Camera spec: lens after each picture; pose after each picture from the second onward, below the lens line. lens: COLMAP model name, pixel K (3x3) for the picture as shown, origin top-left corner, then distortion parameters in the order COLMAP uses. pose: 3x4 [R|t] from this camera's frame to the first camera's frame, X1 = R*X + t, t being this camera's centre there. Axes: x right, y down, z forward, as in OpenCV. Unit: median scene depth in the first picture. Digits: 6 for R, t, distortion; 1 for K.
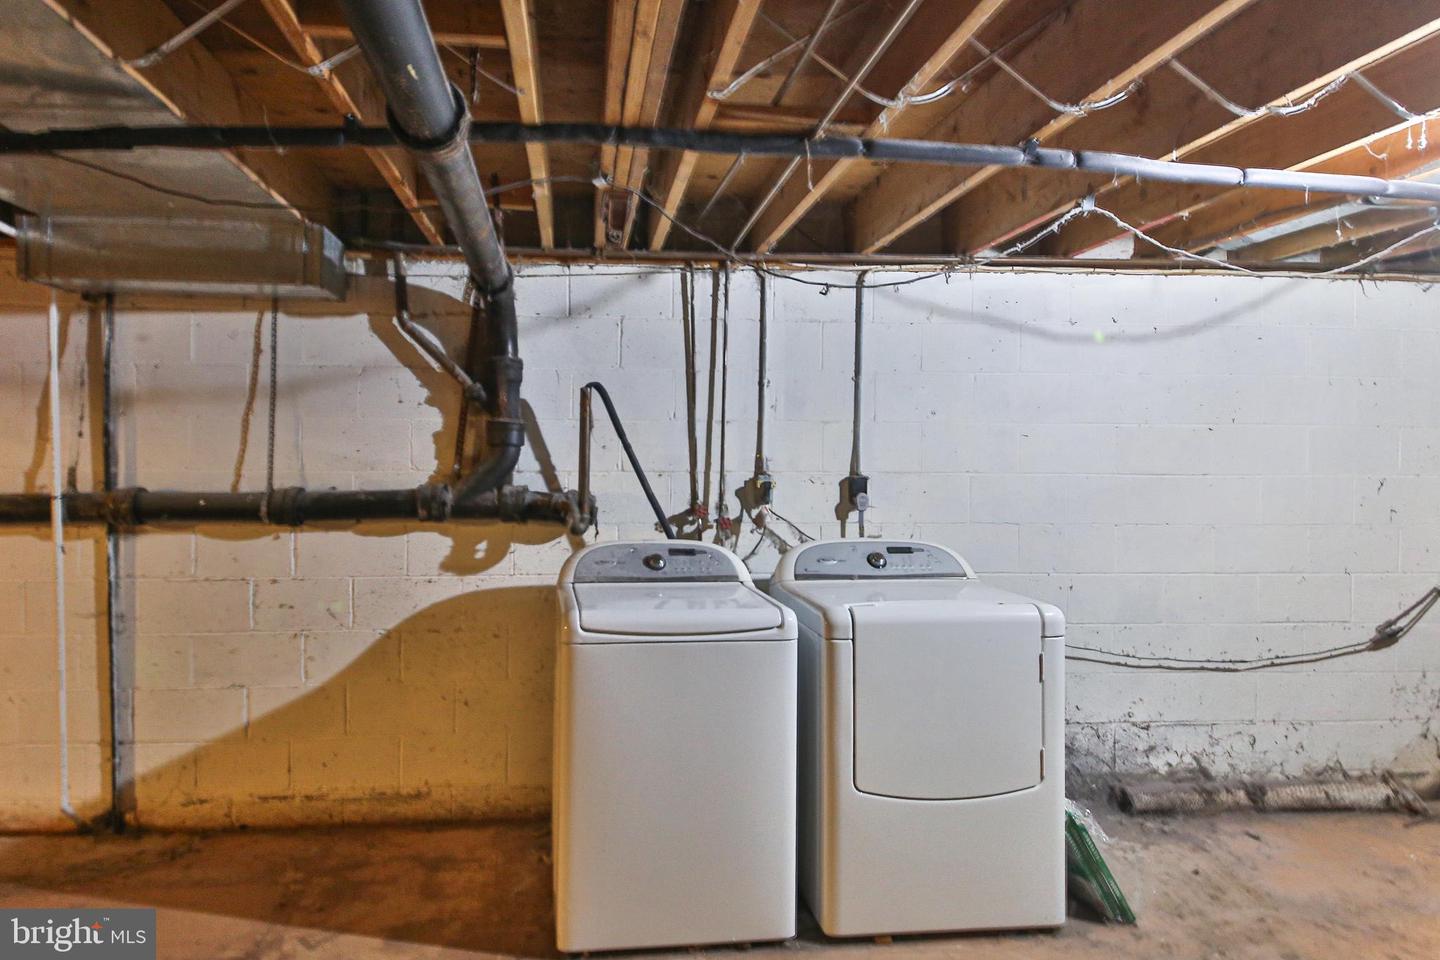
lens RADIAL K [[872.0, 0, 723.2], [0, 872.0, 454.8], [0, 0, 1]] dist [0.025863, -0.005756]
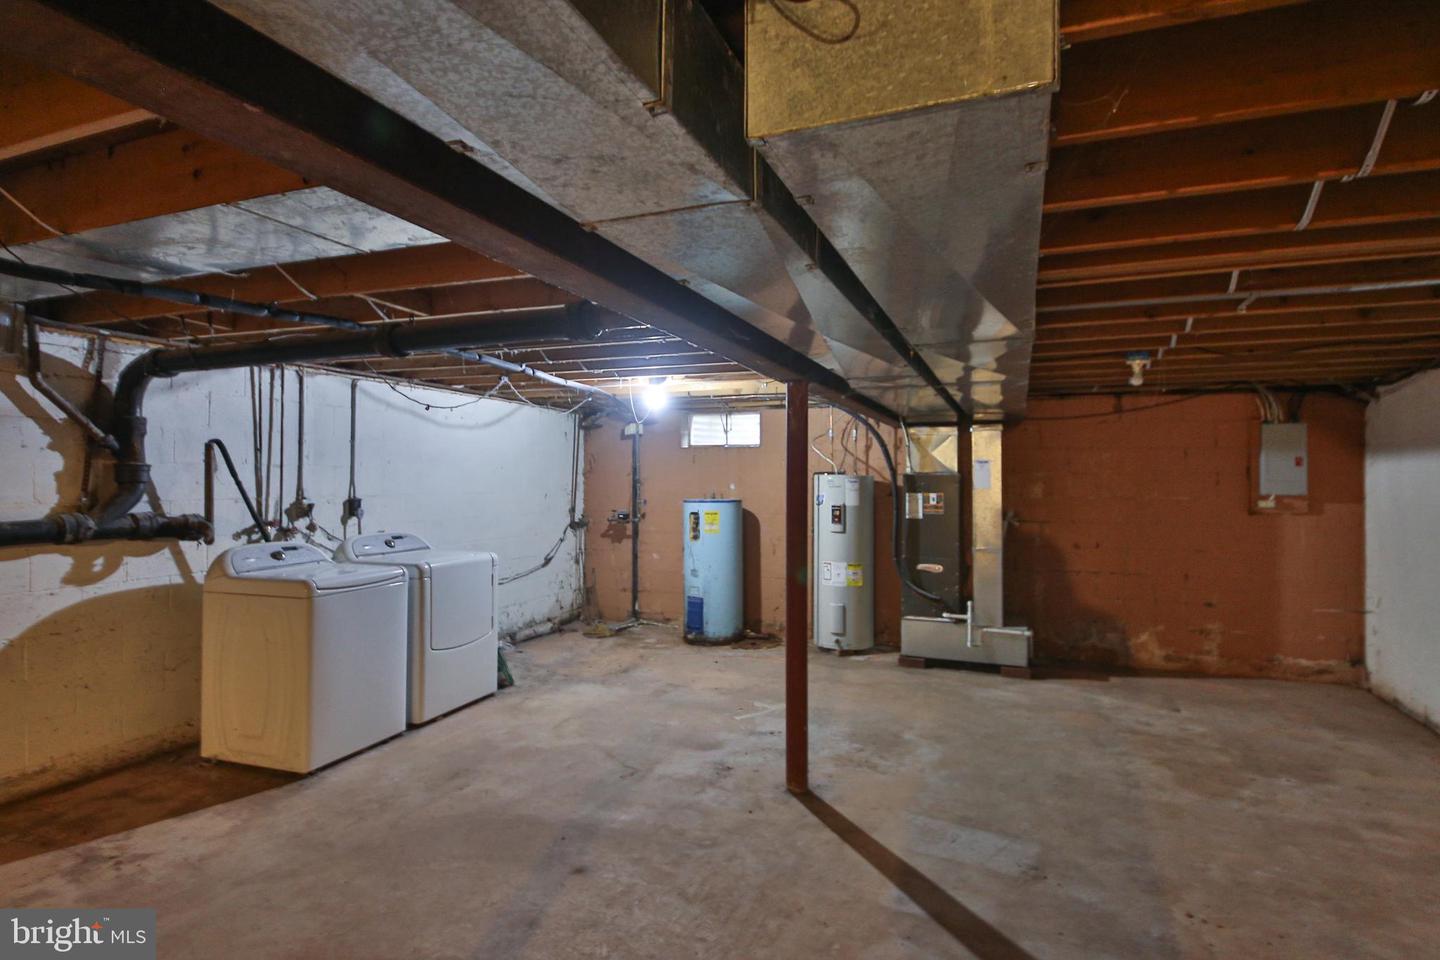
lens RADIAL K [[739.0, 0, 721.9], [0, 739.0, 476.4], [0, 0, 1]] dist [-0.002505, -0.000993]
pose [[0.442225, -0.000847, 0.896904, -0.845345], [-0.002620, 0.999994, 0.002237, -0.024837], [-0.896900, -0.003339, 0.442220, -0.294720]]
